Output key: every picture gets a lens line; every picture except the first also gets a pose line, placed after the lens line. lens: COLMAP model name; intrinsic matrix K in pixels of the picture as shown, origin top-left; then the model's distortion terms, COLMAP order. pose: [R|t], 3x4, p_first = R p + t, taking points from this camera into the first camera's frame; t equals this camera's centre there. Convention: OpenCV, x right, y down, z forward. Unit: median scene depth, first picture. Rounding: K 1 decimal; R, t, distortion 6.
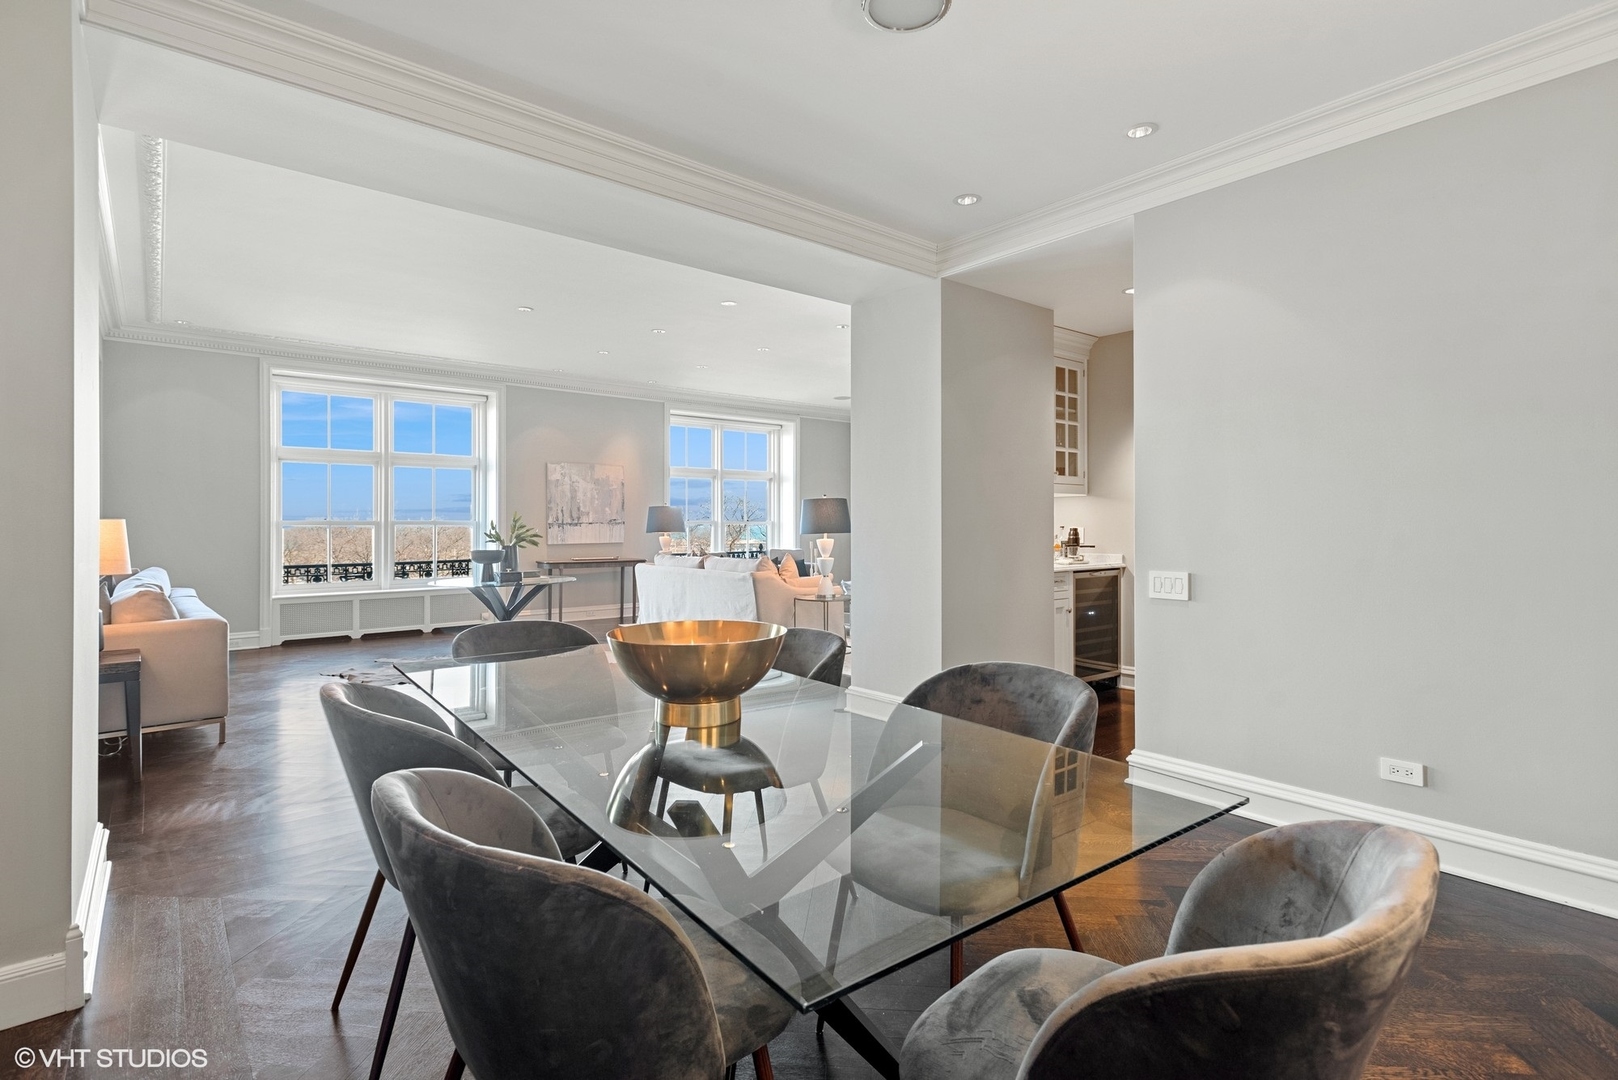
lens RADIAL K [[759.6, 0, 805.0], [0, 759.6, 520.2], [0, 0, 1]] dist [-0.000206, 0.000012]
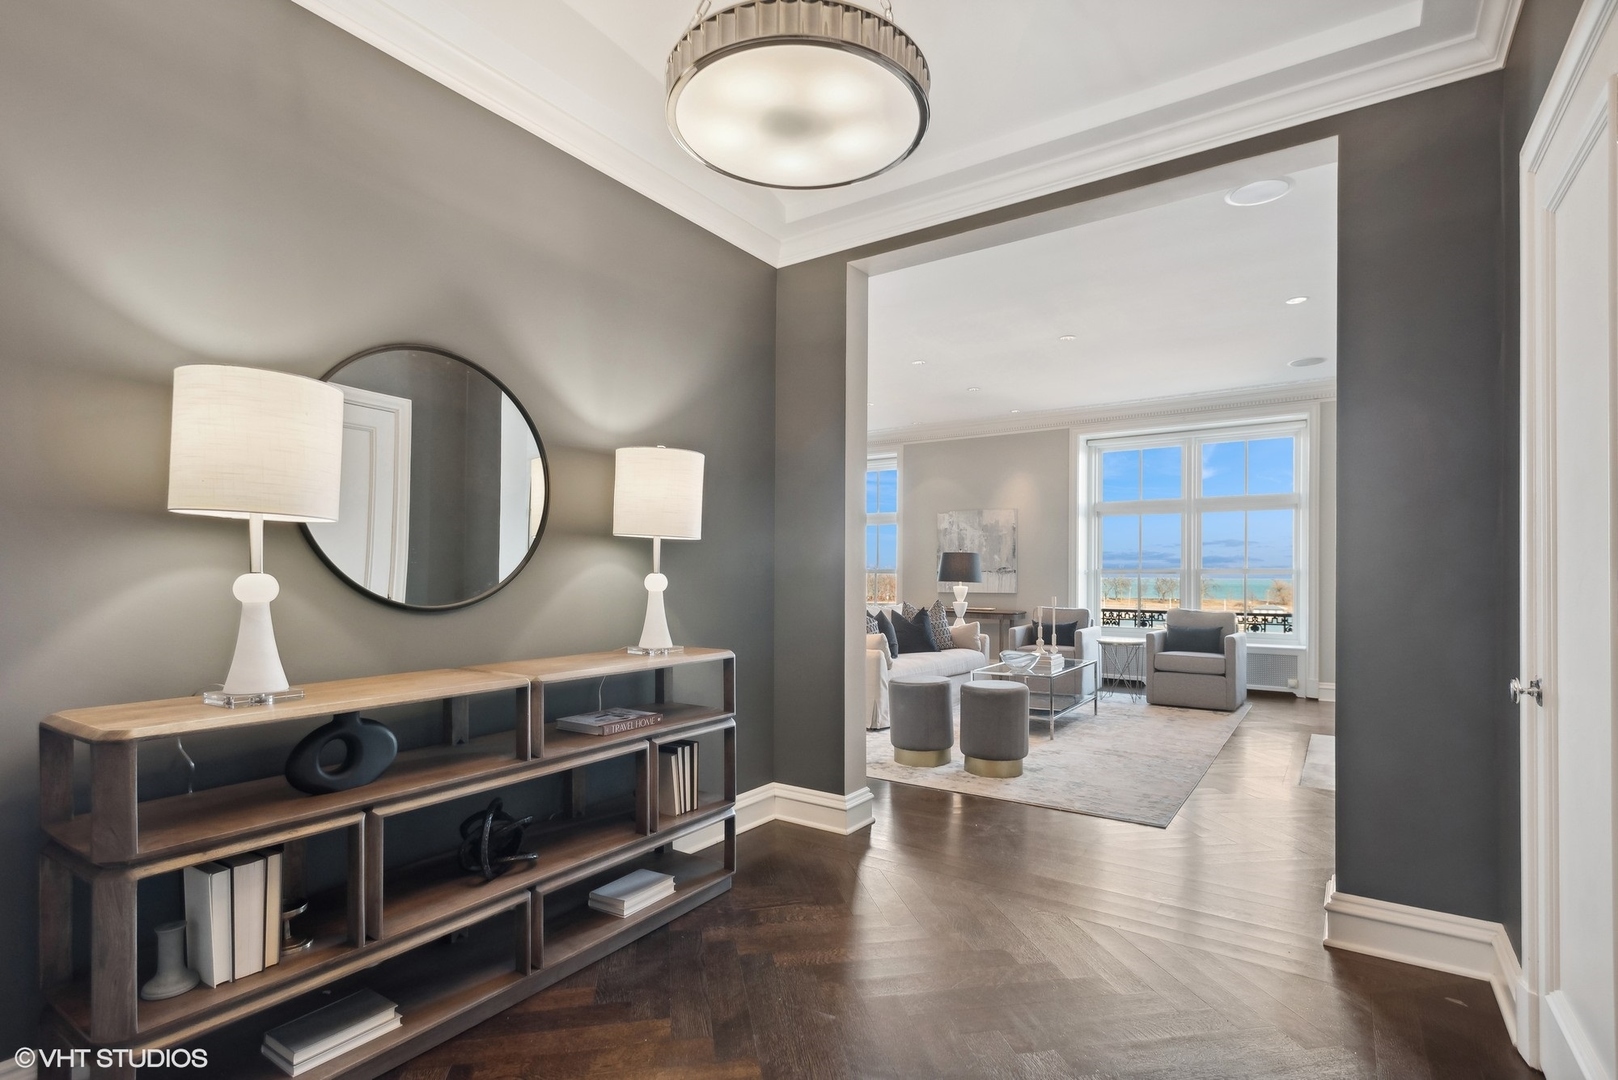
lens RADIAL K [[800.7, 0, 804.2], [0, 800.7, 569.7], [0, 0, 1]] dist [0.000227, -0.000001]
pose [[0.268412, 0.002455, -0.963301, 0.619762], [0.000188, 0.999997, 0.002601, -0.001070], [0.963304, -0.000880, 0.268411, 0.505671]]
